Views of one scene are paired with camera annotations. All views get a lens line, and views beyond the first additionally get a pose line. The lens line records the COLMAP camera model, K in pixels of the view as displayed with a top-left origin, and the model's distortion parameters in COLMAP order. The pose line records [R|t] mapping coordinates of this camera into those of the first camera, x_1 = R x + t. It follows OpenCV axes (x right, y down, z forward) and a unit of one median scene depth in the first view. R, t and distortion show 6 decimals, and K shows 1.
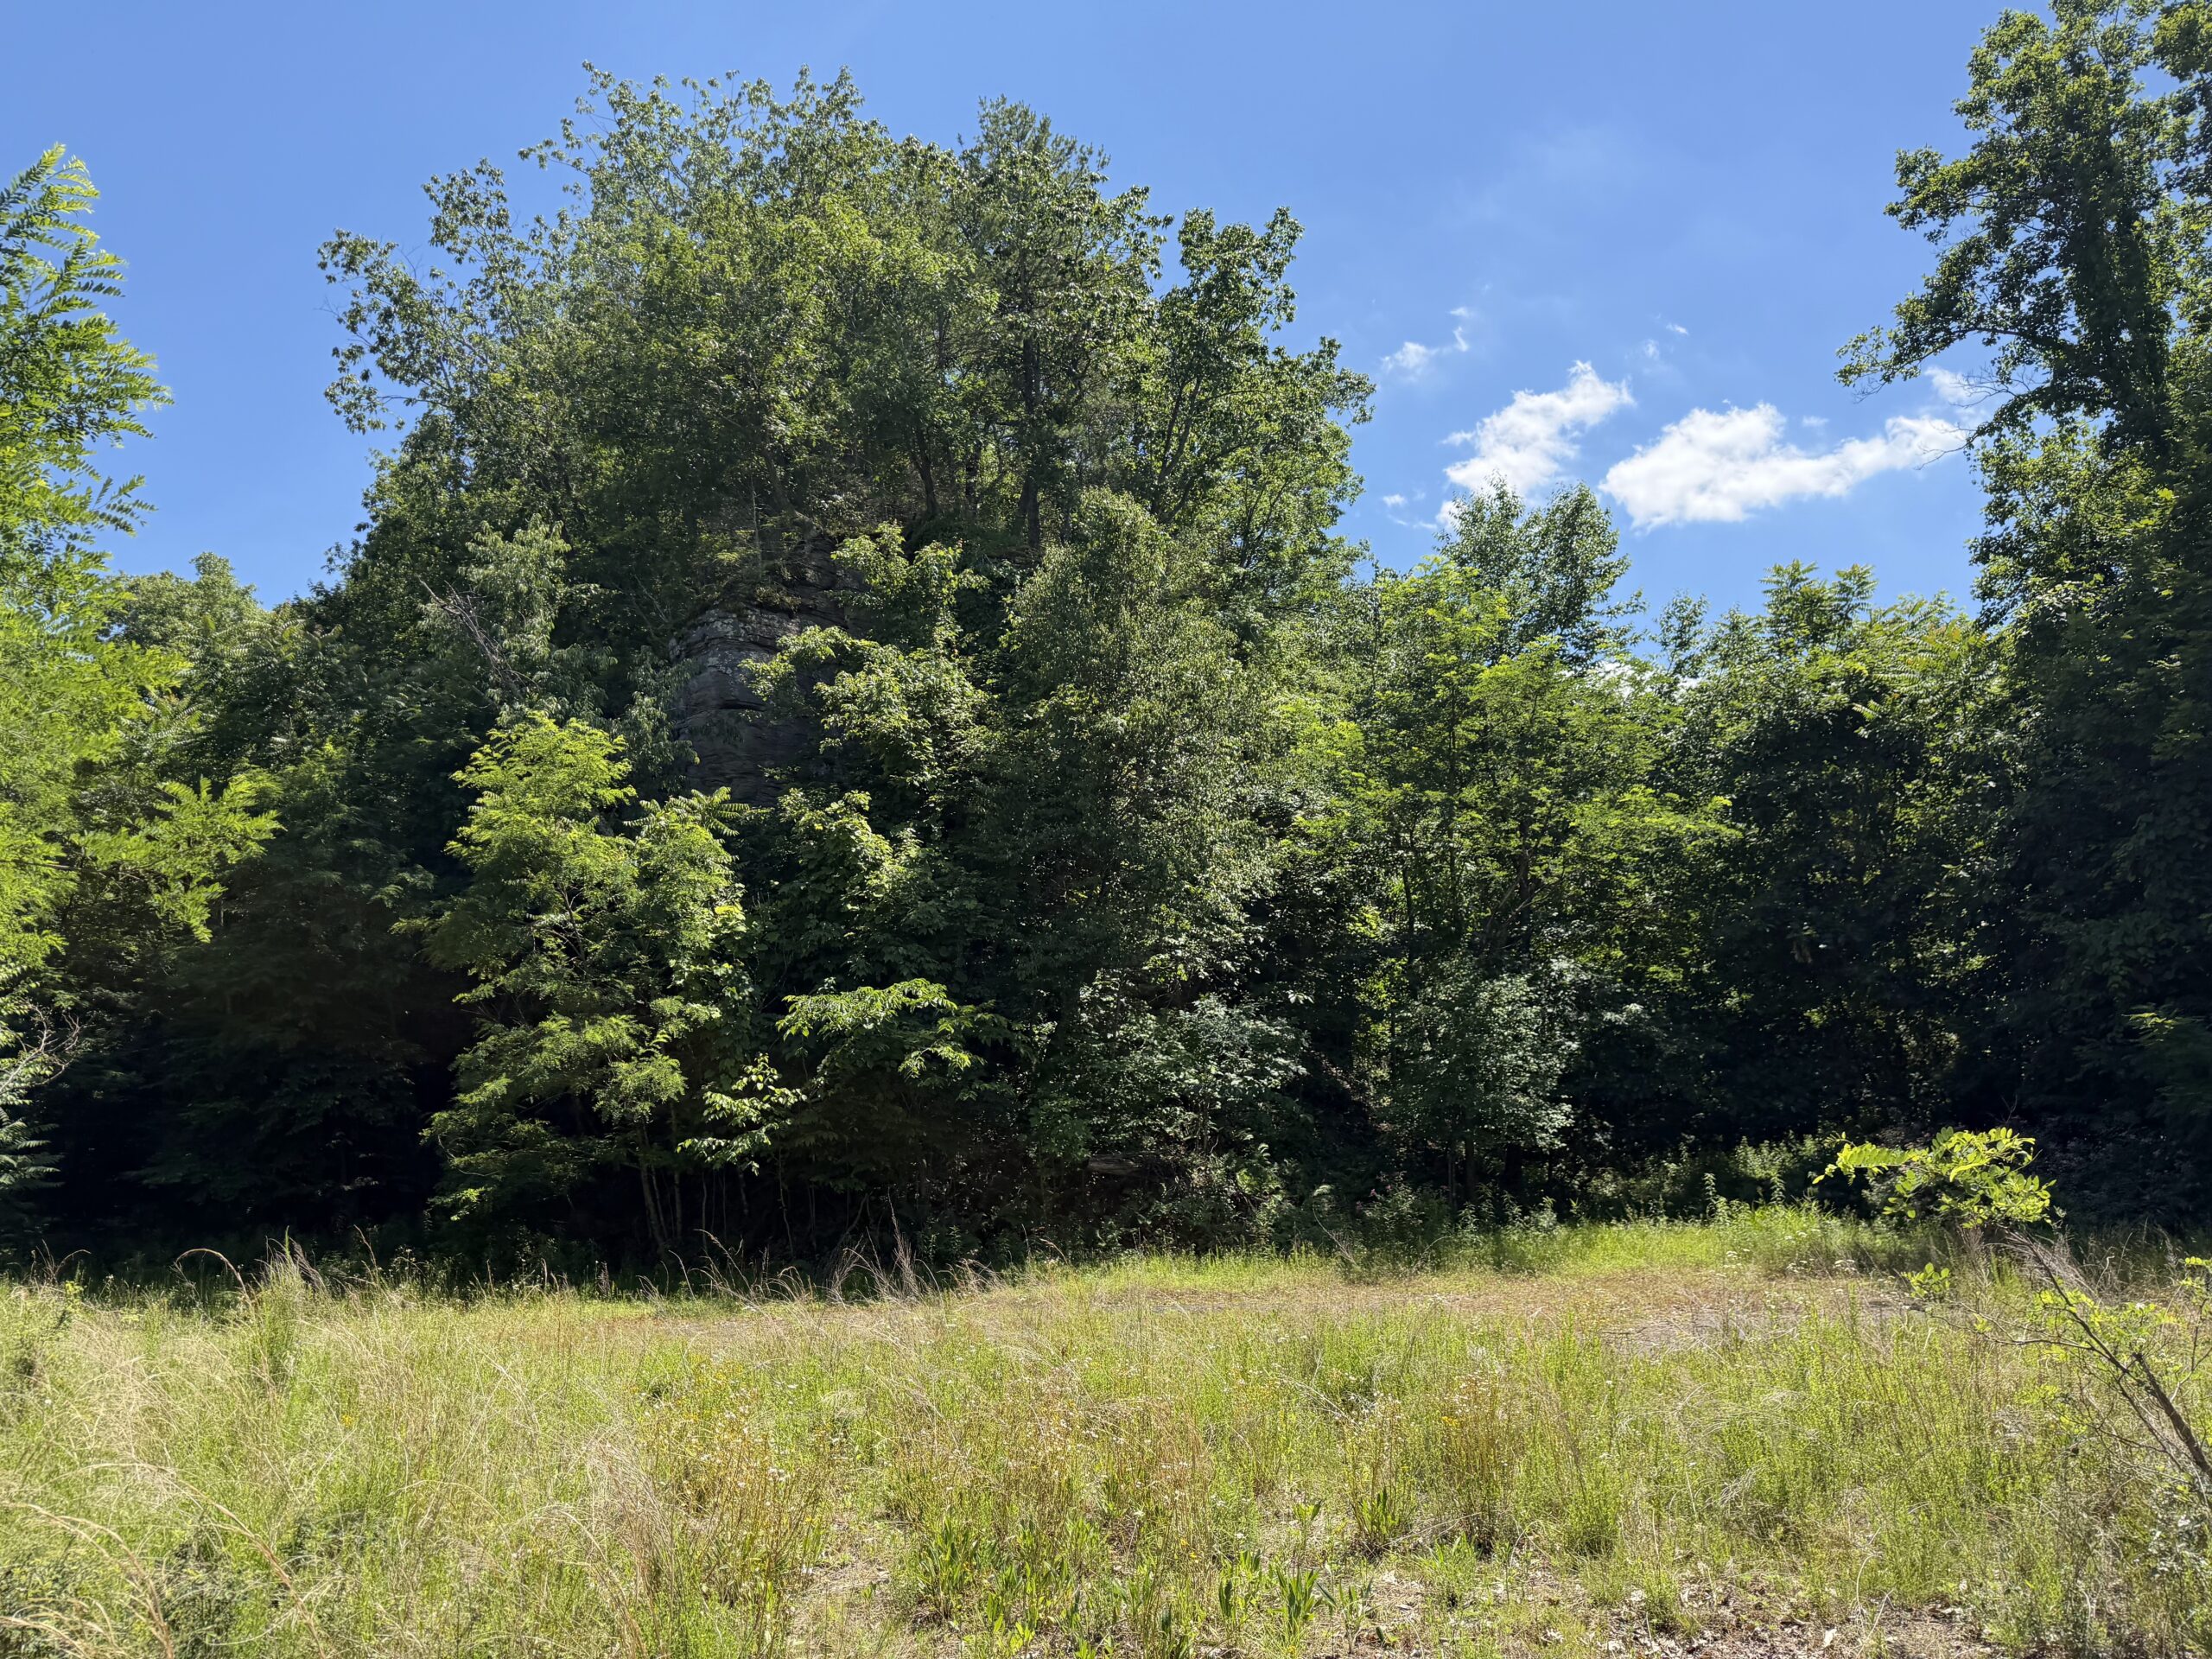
lens RADIAL K [[1536.0, 0, 1104.5], [0, 1536.0, 817.3], [0, 0, 1]] dist [0.111592, -0.167439]
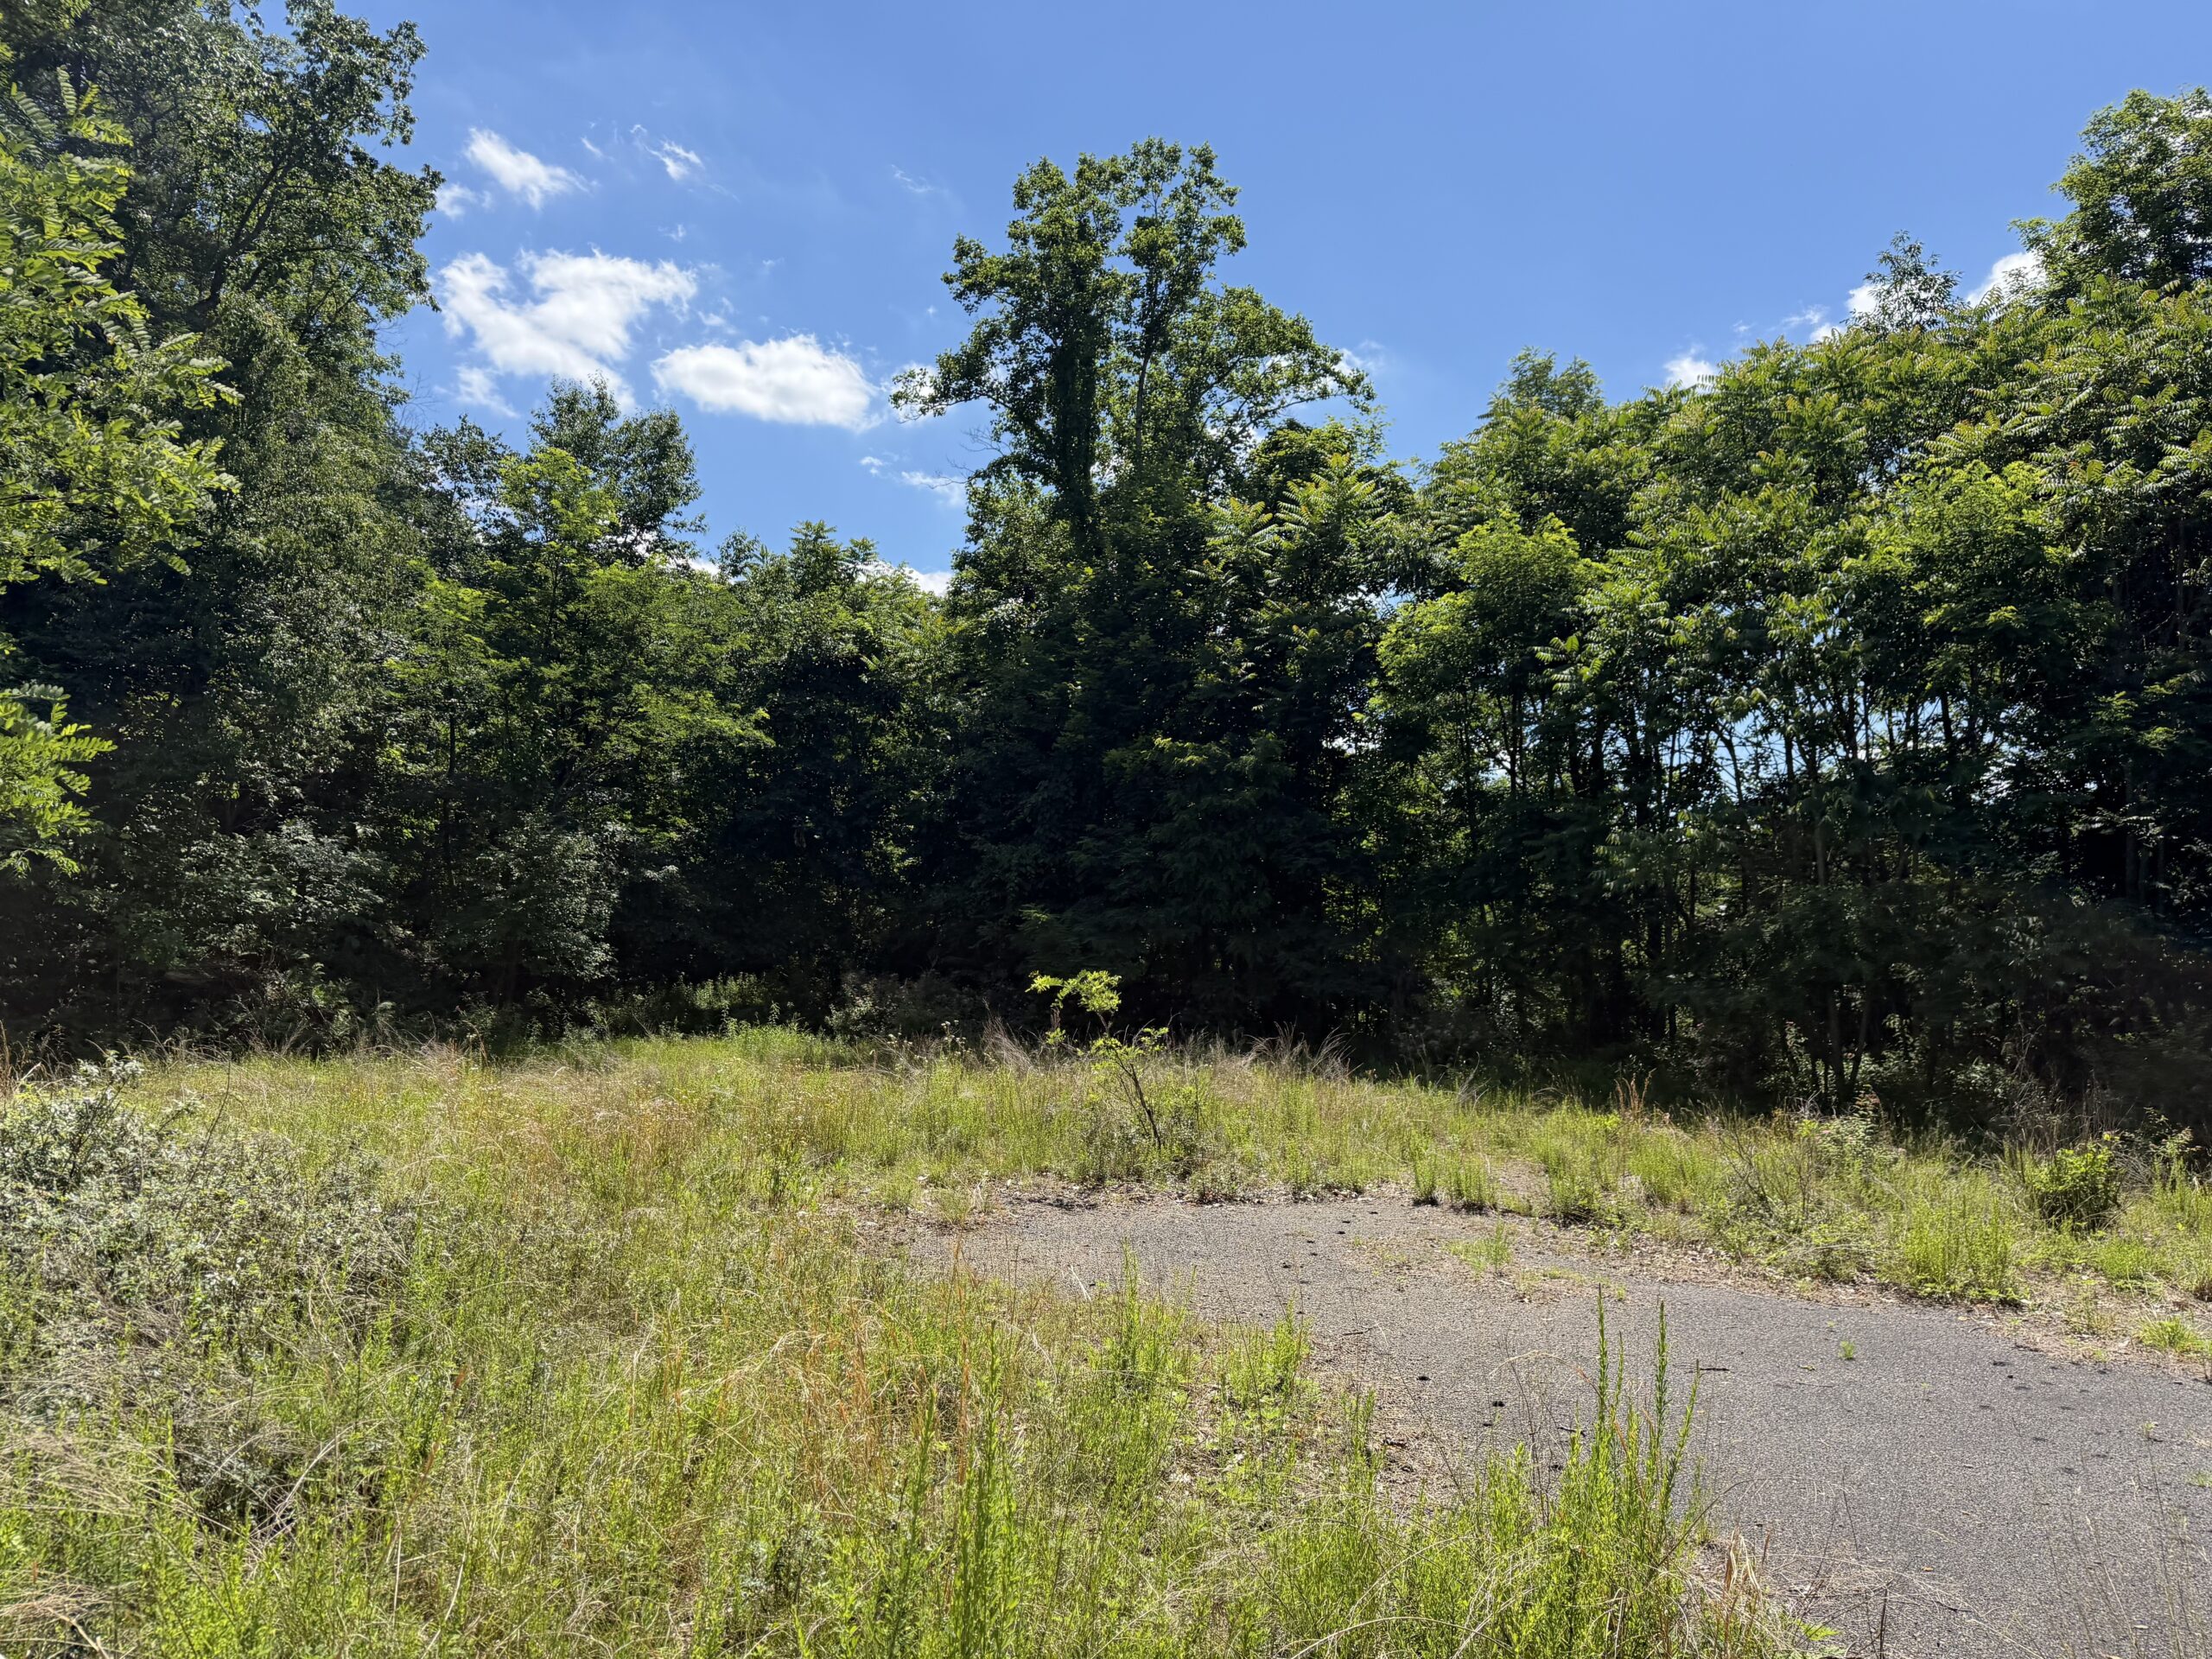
lens RADIAL K [[1528.4, 0, 1106.0], [0, 1528.4, 829.5], [0, 0, 1]] dist [0.168894, -0.257614]
pose [[0.757796, 0.113477, 0.642548, -0.178824], [-0.182029, 0.982431, 0.041176, -0.019748], [-0.626586, -0.148165, 0.765138, -0.137804]]
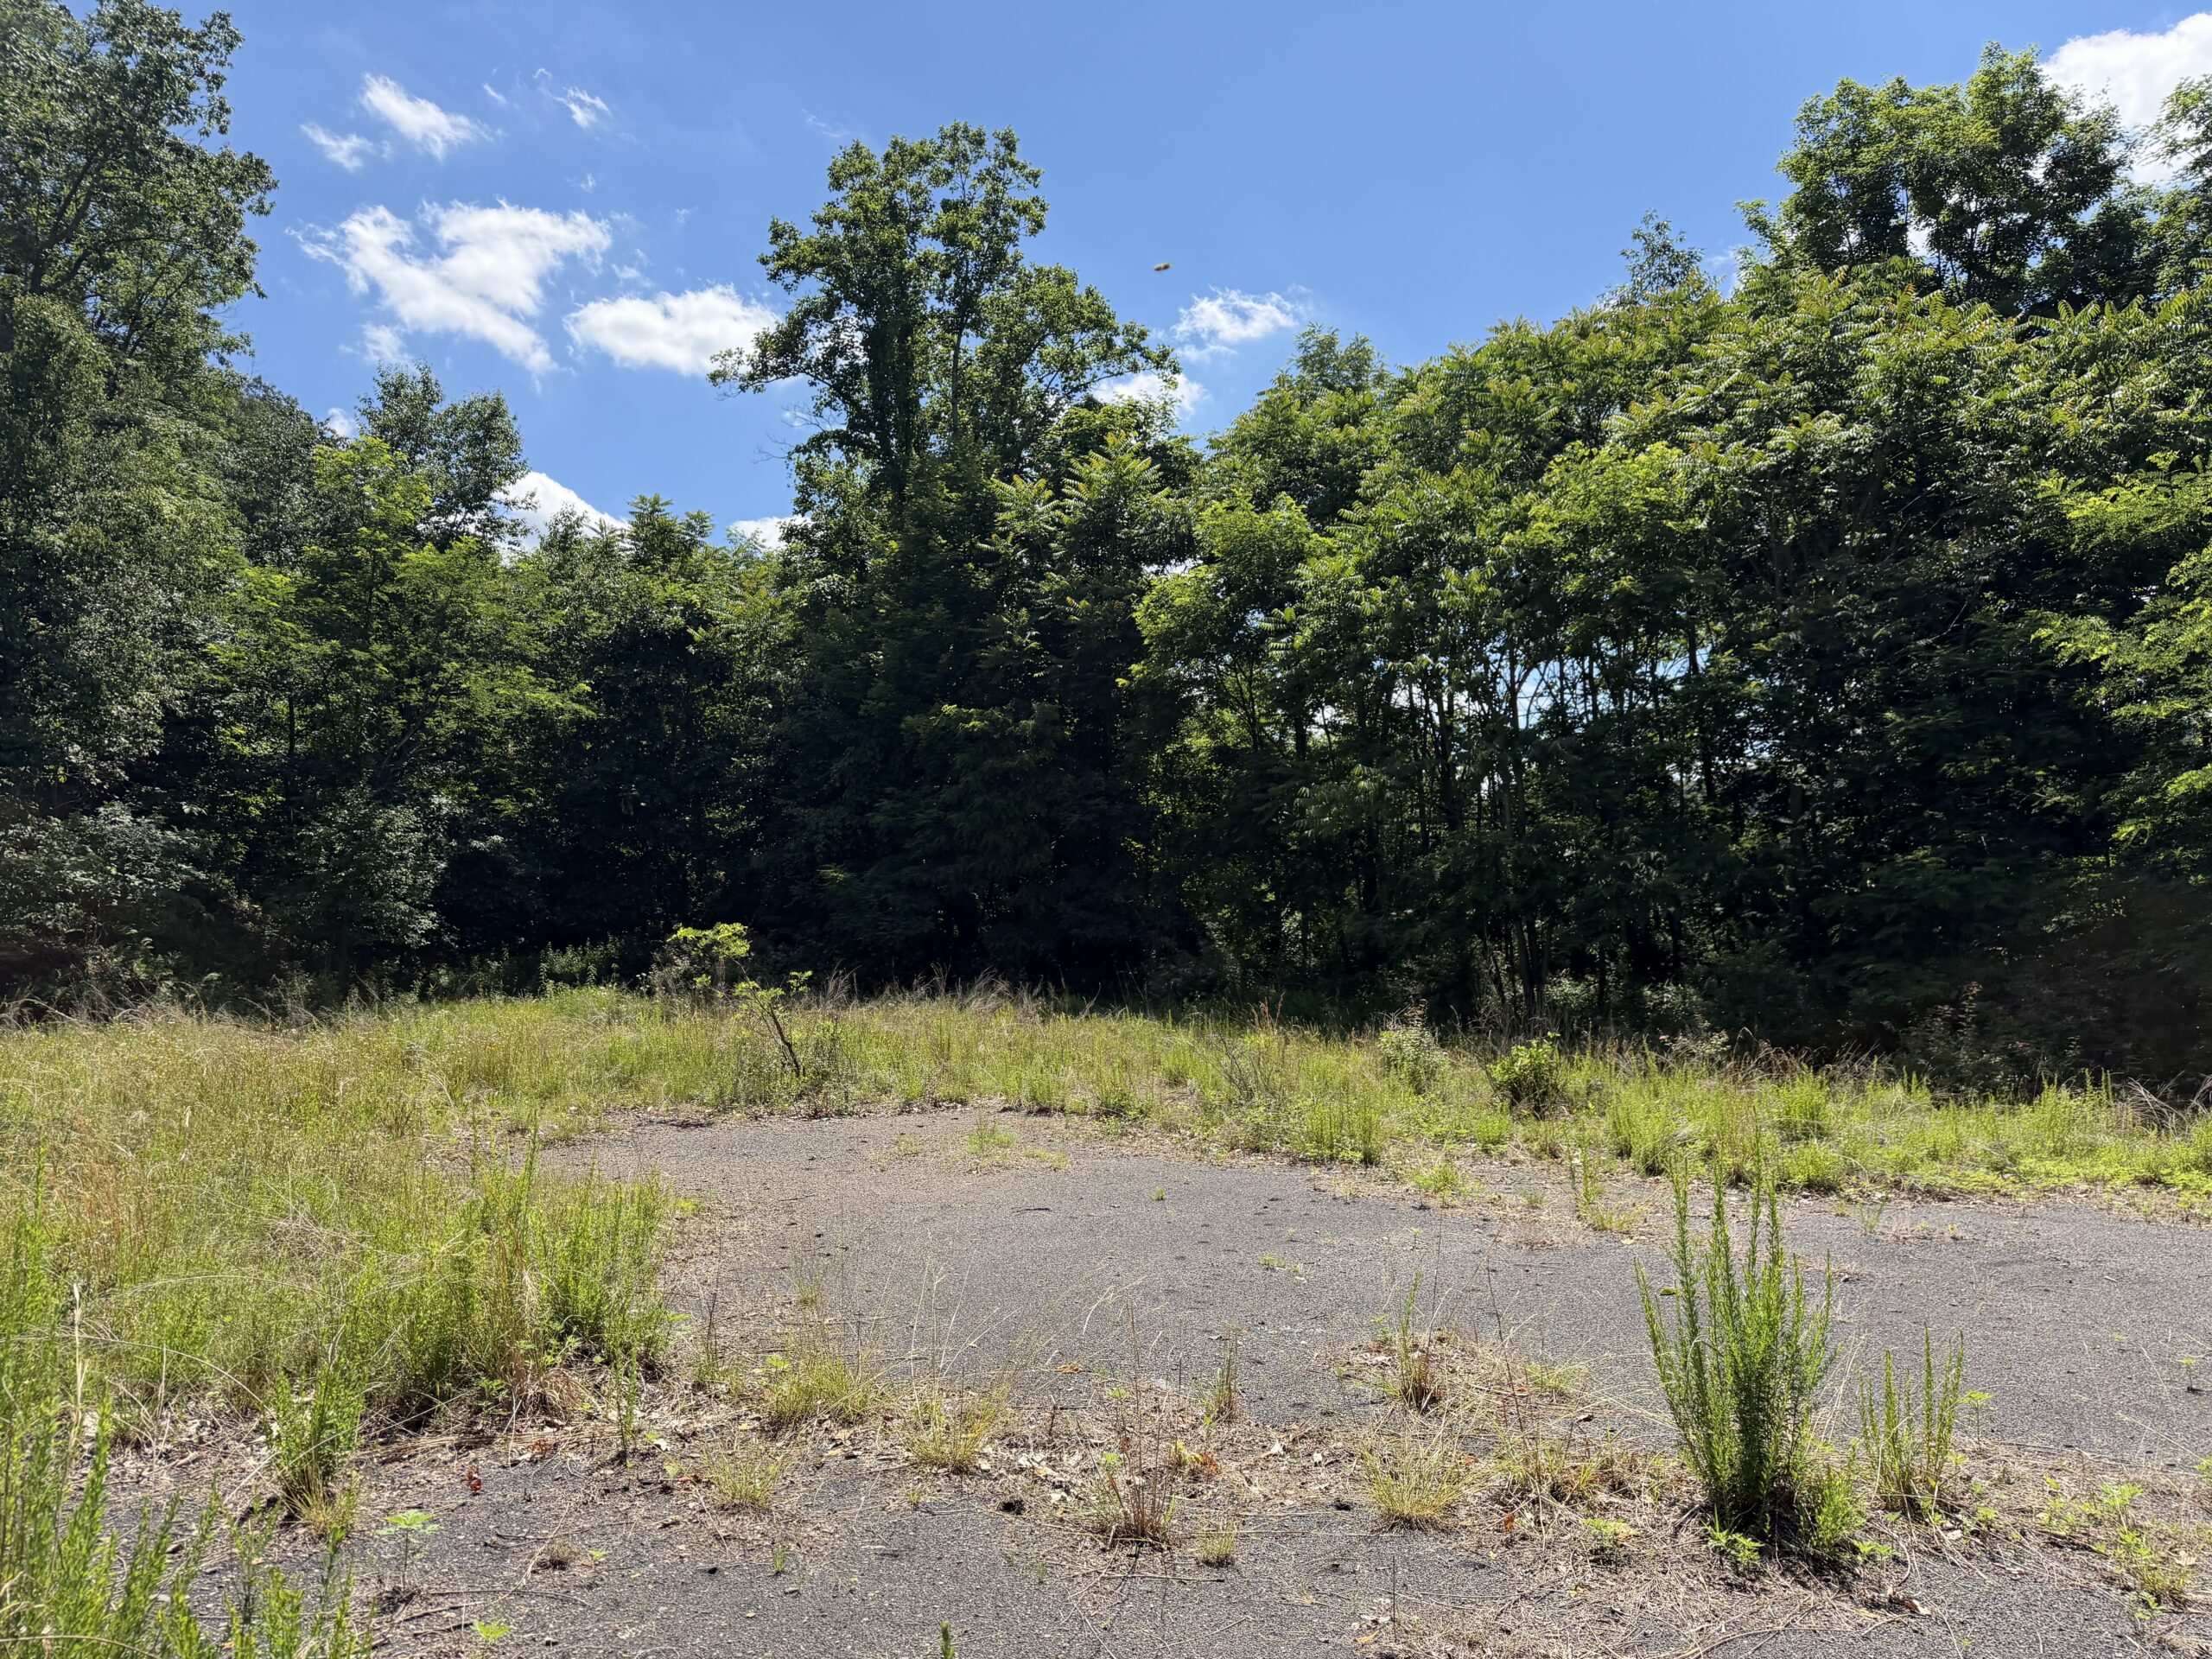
lens RADIAL K [[1545.7, 0, 1106.0], [0, 1545.7, 829.5], [0, 0, 1]] dist [0.105701, -0.130405]
pose [[0.734950, 0.075405, 0.673916, -0.151665], [-0.159108, 0.985231, 0.063280, -0.043781], [-0.659191, -0.153733, 0.736093, -0.260822]]
